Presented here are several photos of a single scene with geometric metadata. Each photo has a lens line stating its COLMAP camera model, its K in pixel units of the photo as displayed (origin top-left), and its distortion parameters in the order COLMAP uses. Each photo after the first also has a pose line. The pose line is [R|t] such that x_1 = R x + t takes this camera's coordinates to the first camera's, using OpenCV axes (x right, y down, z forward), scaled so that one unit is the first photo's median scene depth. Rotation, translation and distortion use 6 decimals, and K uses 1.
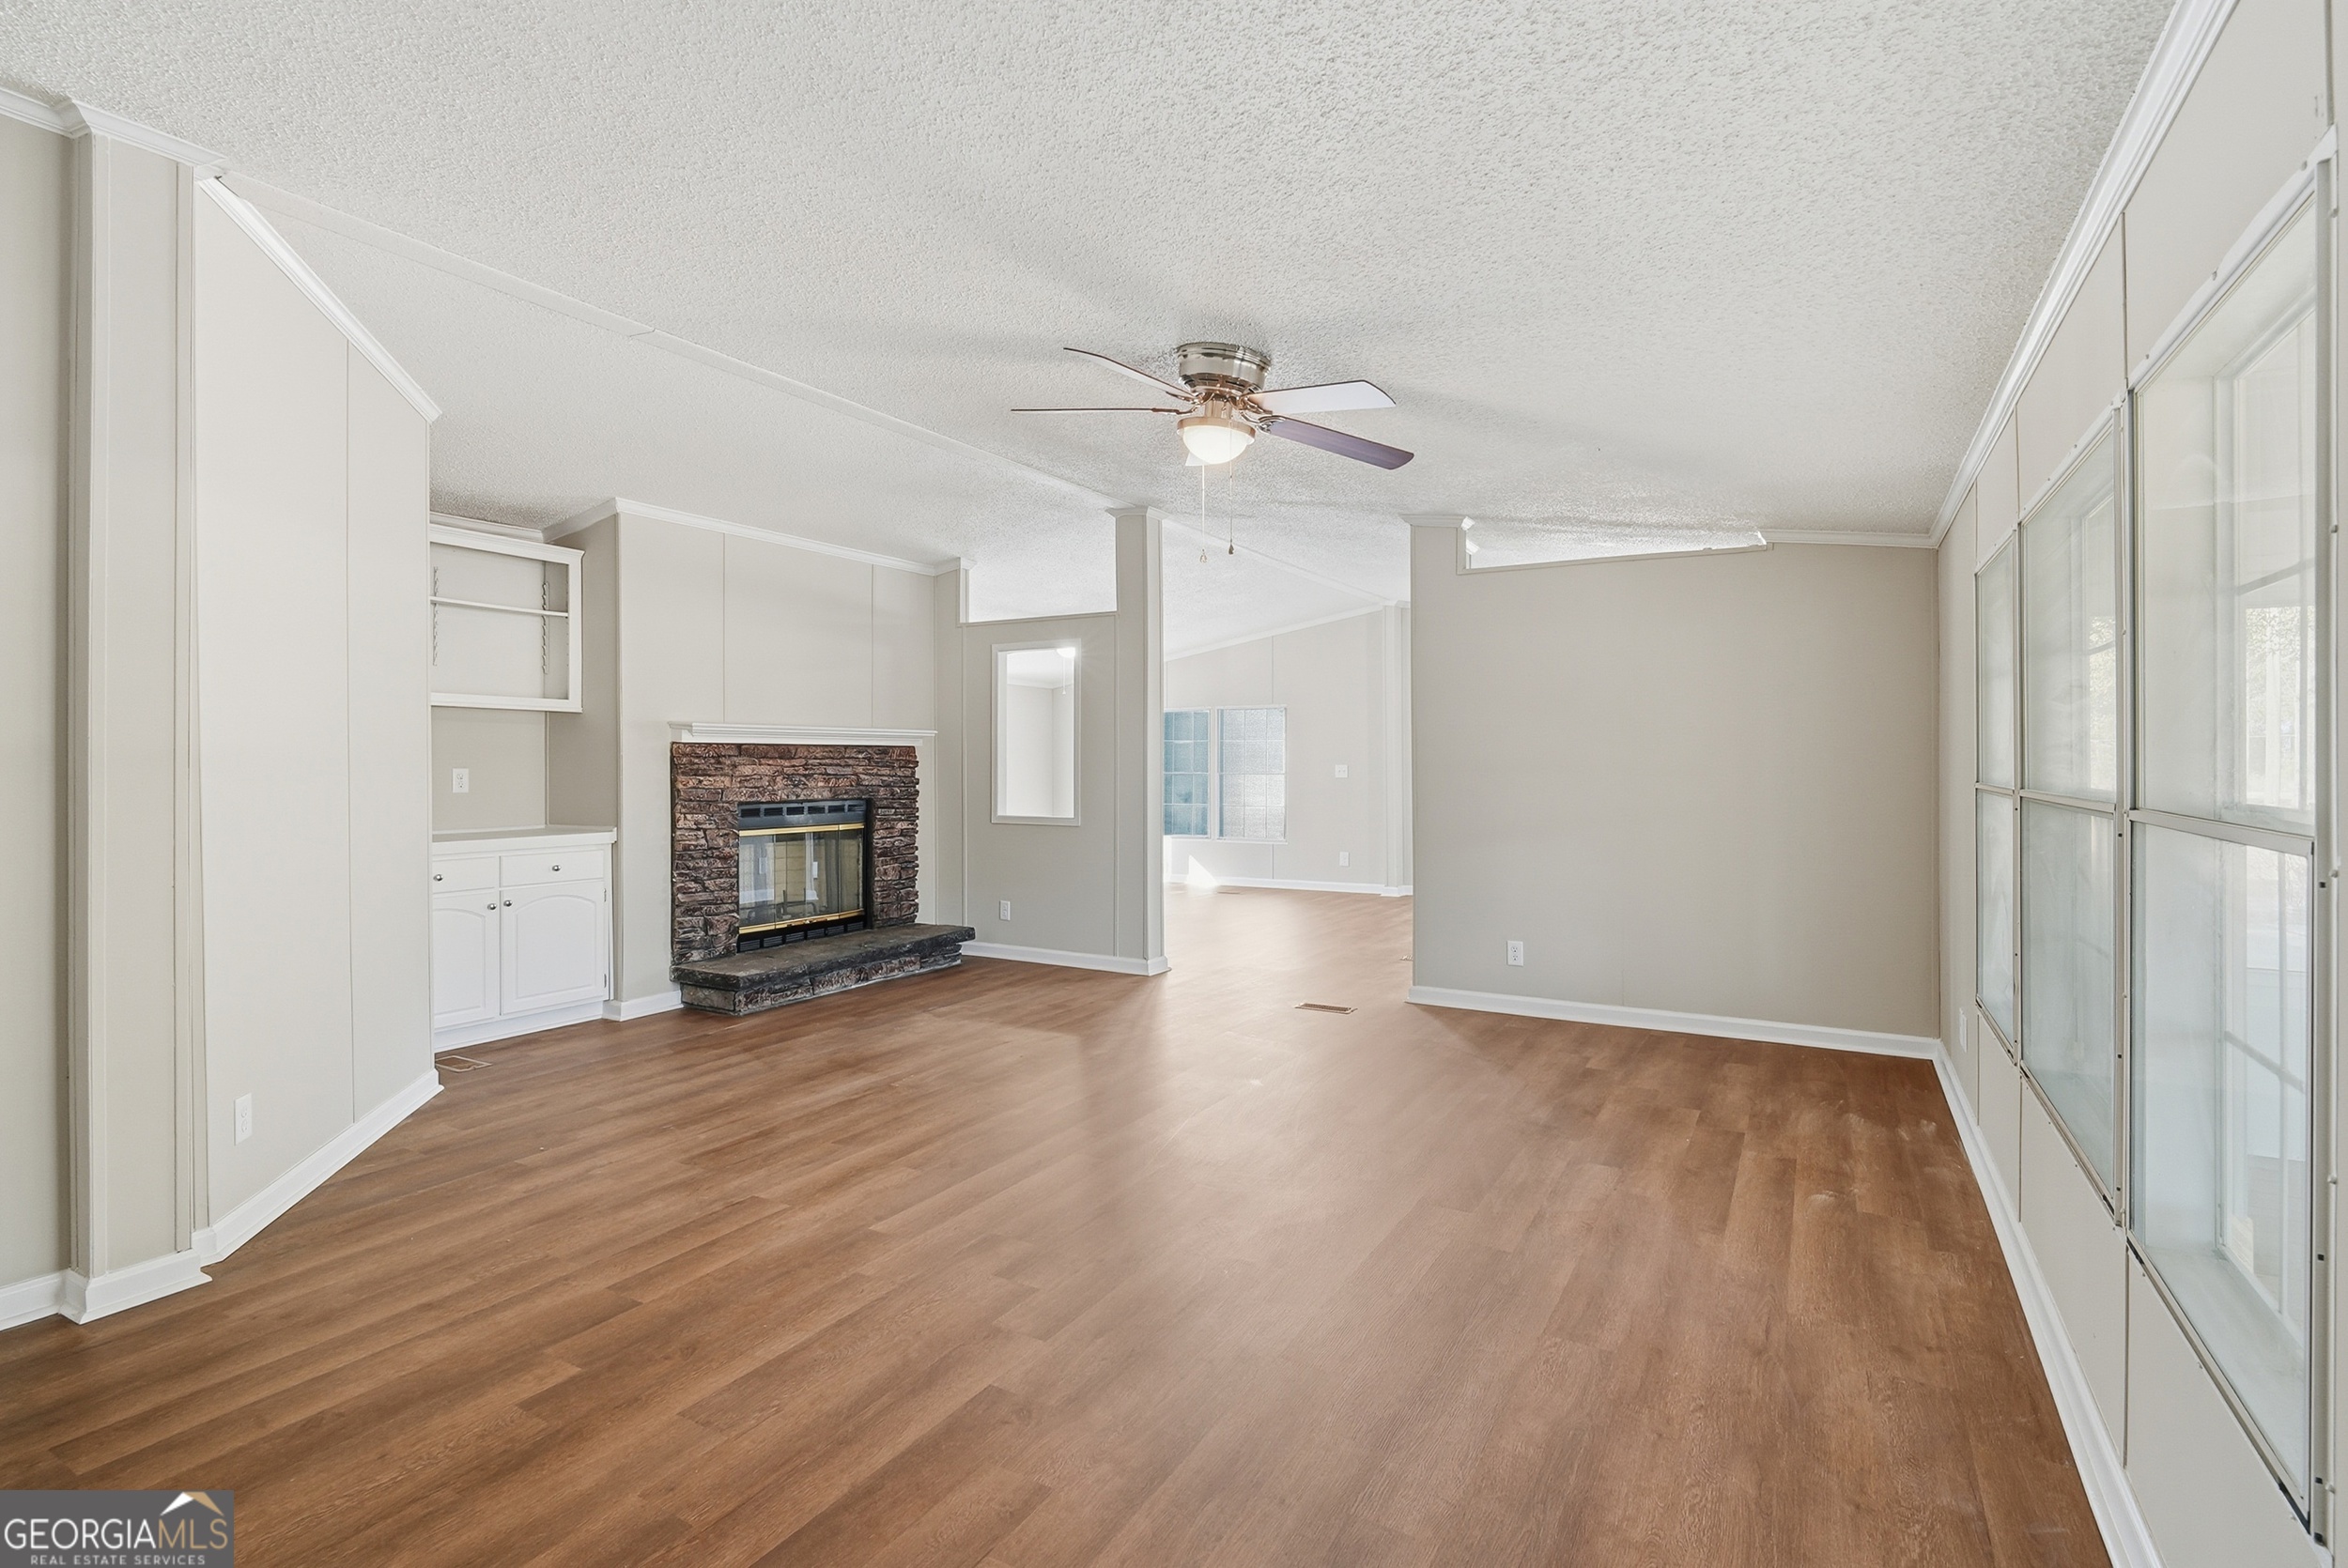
lens RADIAL K [[1106.4, 0, 1177.1], [0, 1106.4, 766.4], [0, 0, 1]] dist [0.000664, -0.001538]
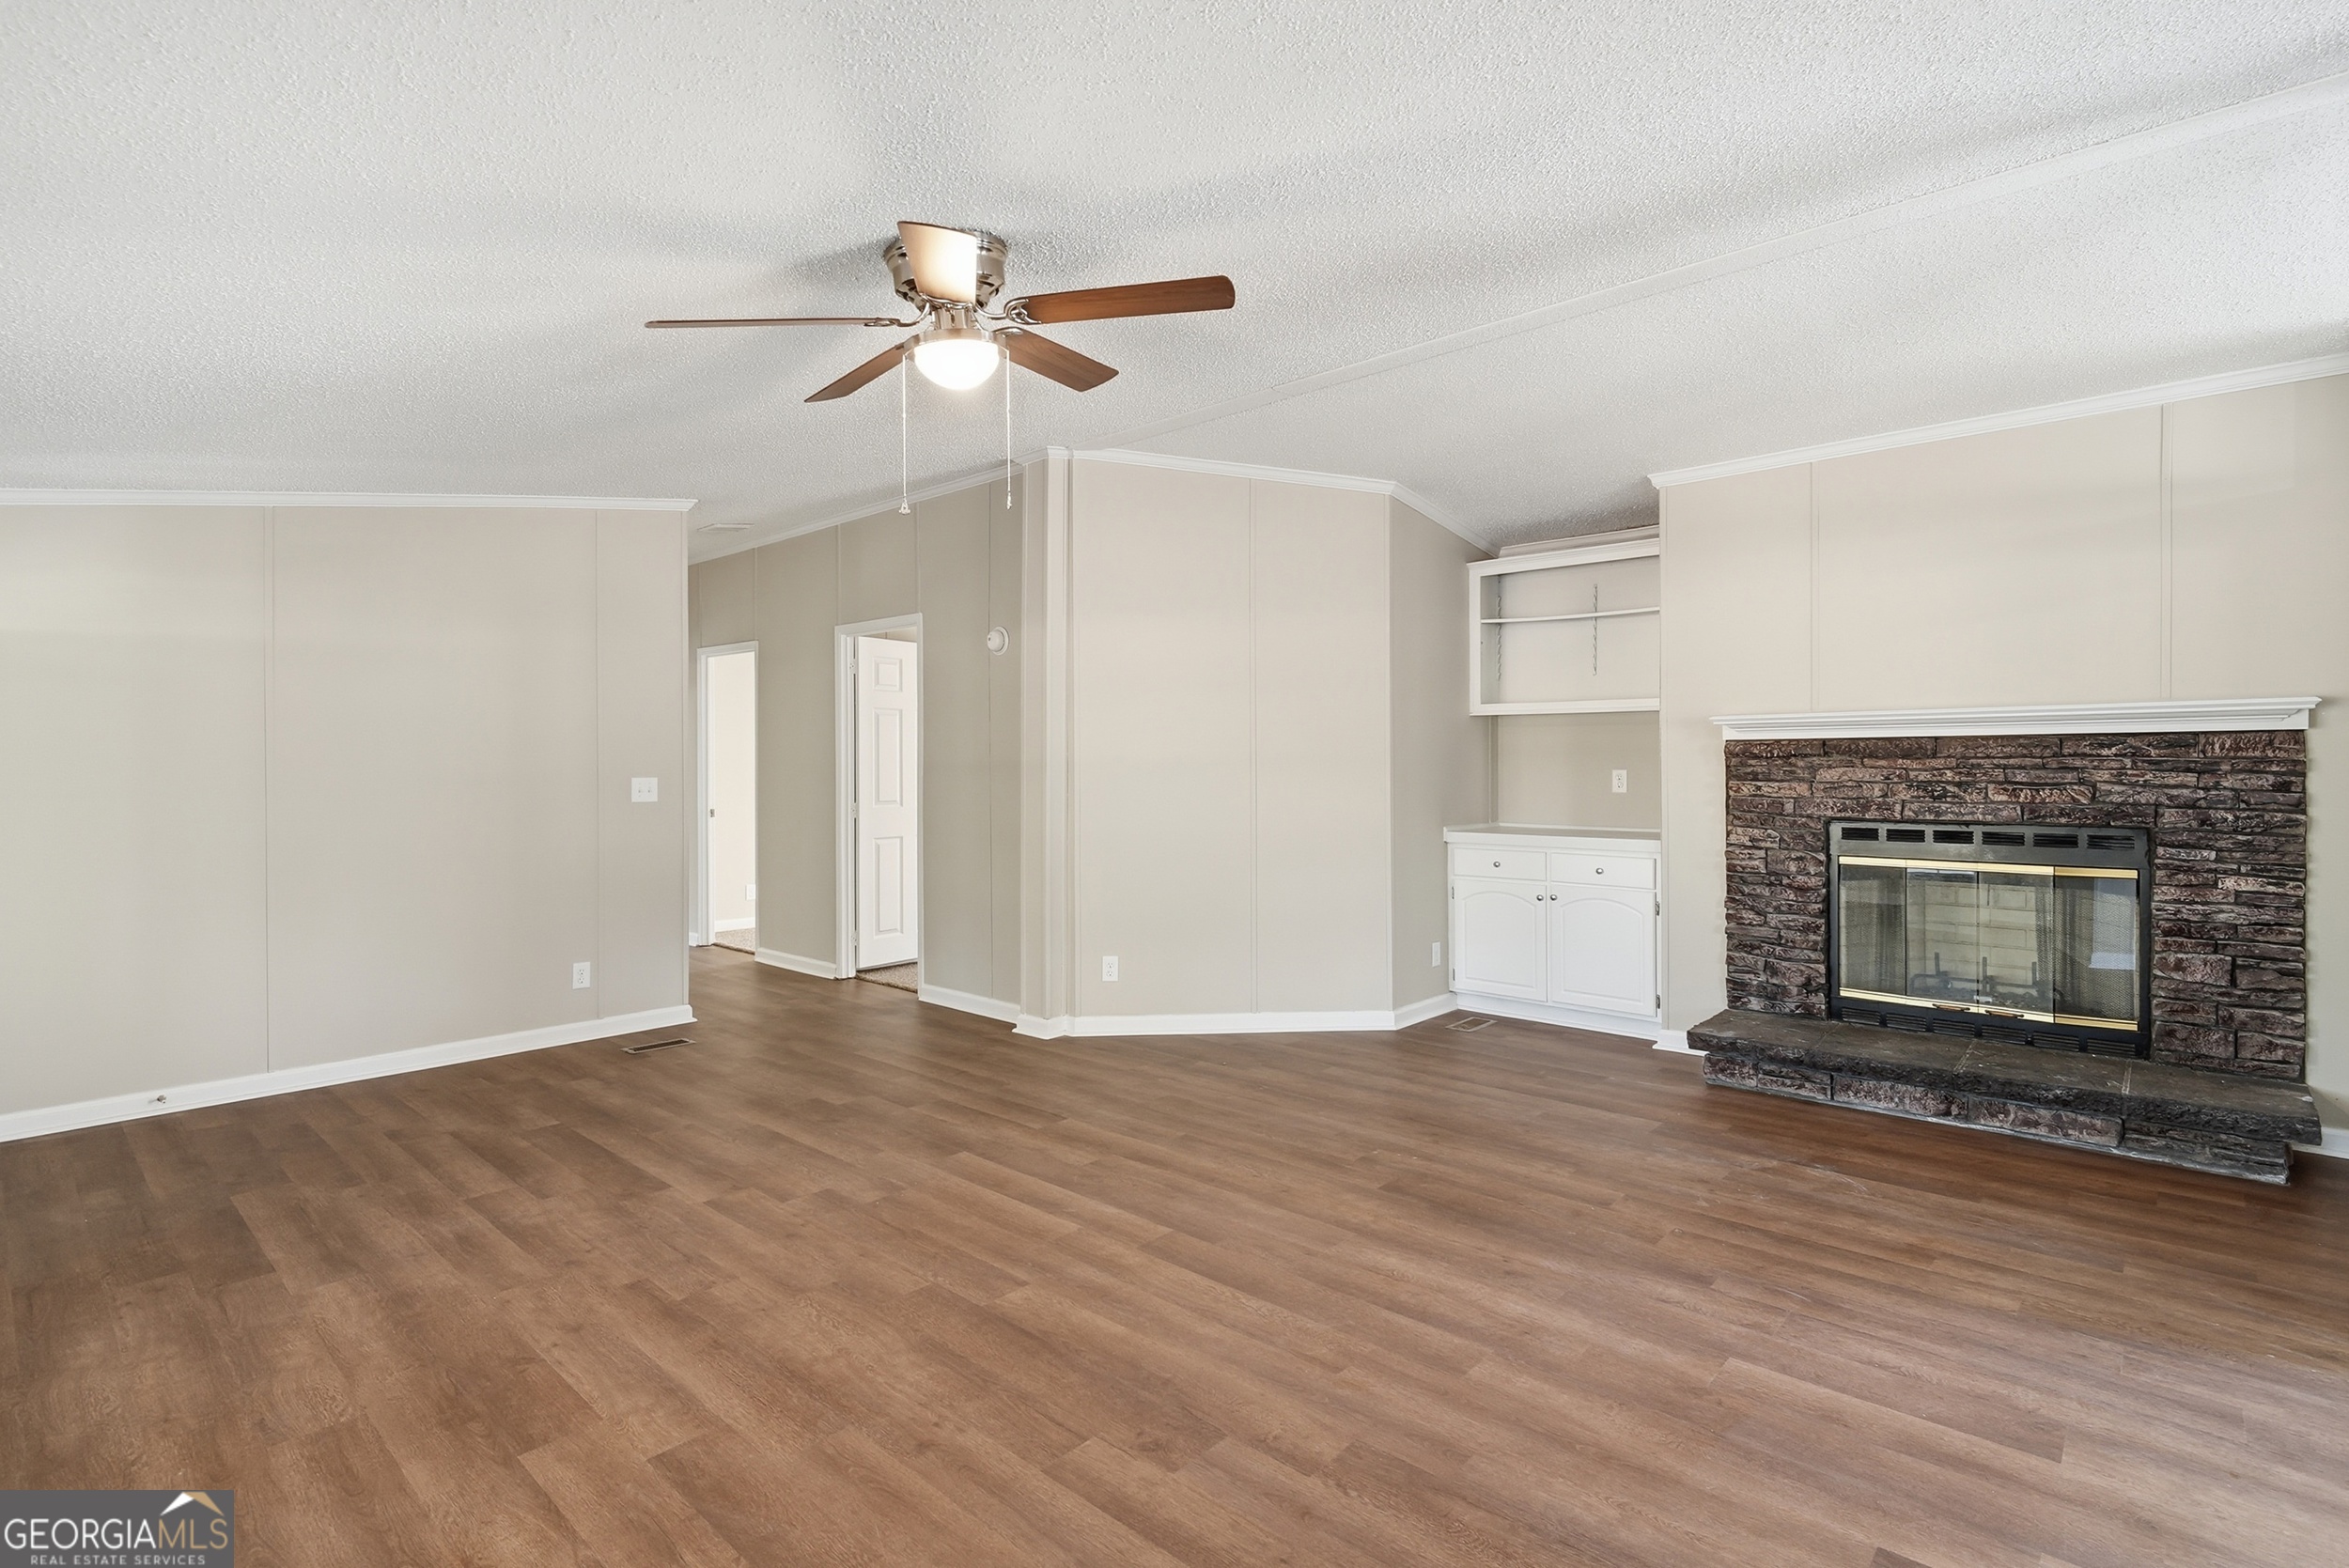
lens RADIAL K [[1106.9, 0, 1177.6], [0, 1106.9, 766.4], [0, 0, 1]] dist [0.000664, -0.001538]
pose [[-0.209900, 0.005518, -0.977707, 0.659385], [0.002863, 0.999983, 0.005029, -0.010877], [0.977719, -0.001743, -0.209912, 1.131968]]
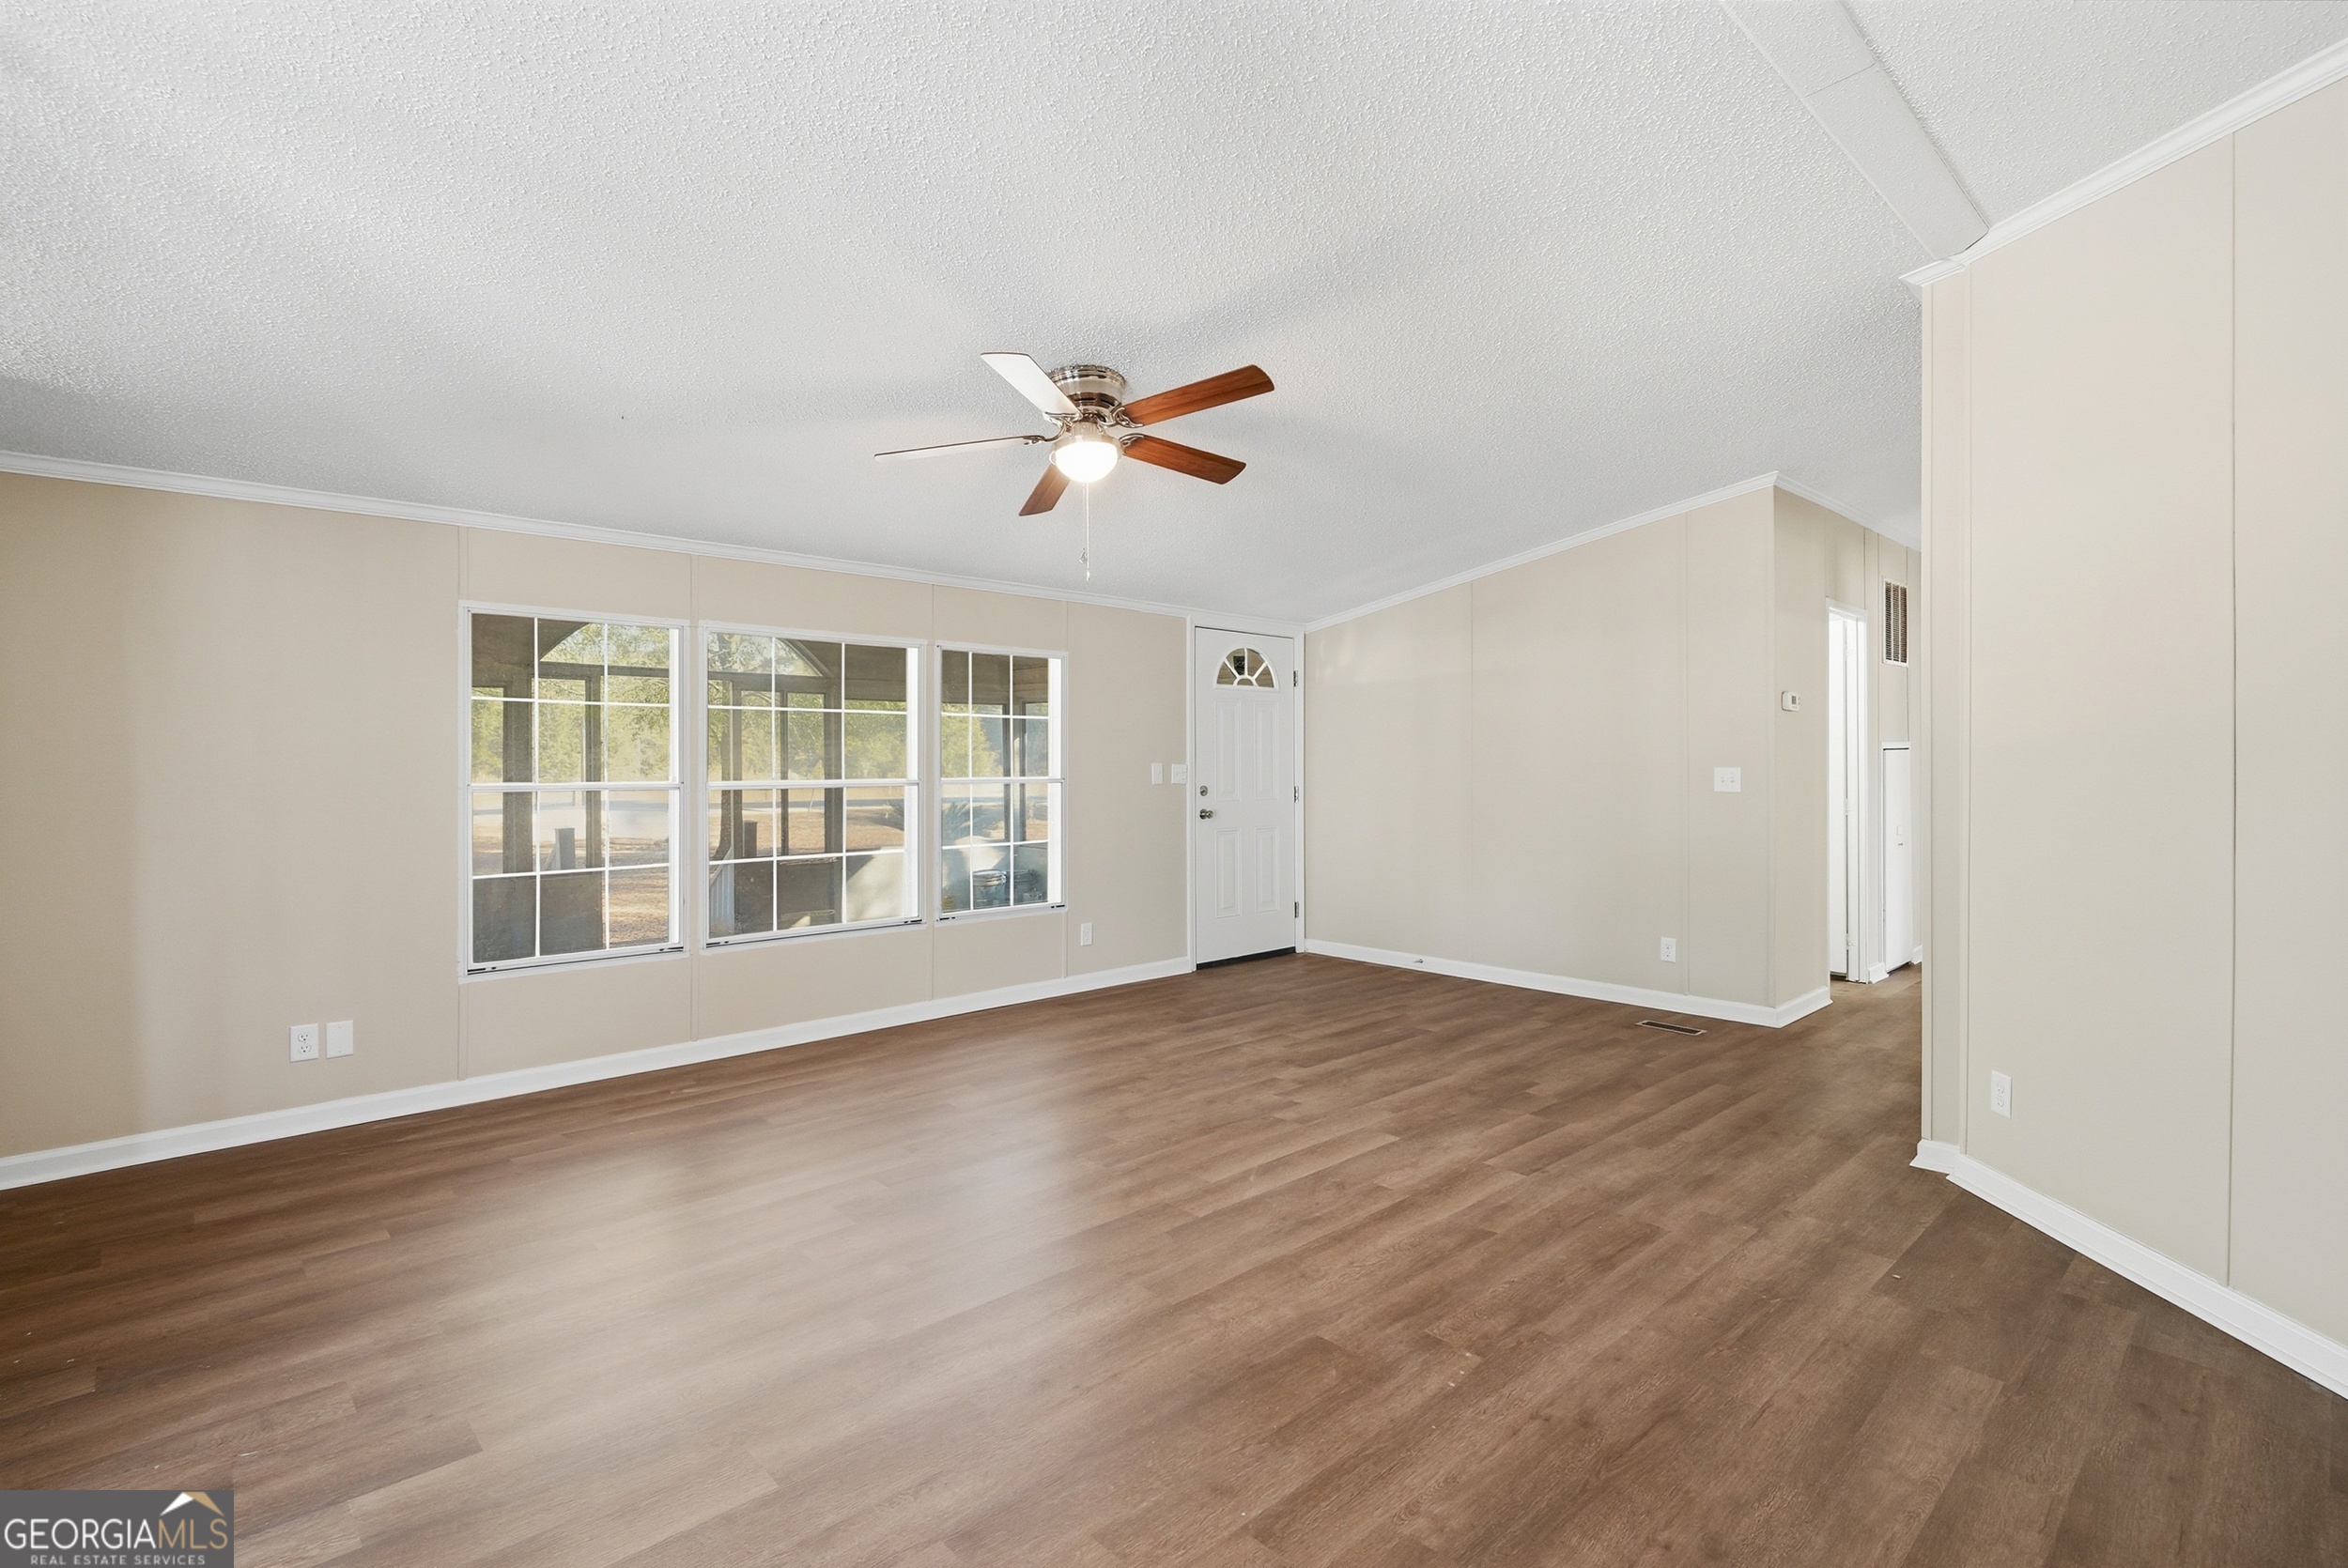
lens RADIAL K [[1106.4, 0, 1177.1], [0, 1106.4, 766.4], [0, 0, 1]] dist [0.000664, -0.001538]
pose [[-0.959037, 0.003856, 0.283254, -0.297670], [0.005999, 0.999960, 0.006696, -0.006513], [-0.283217, 0.008121, -0.959022, 1.715172]]
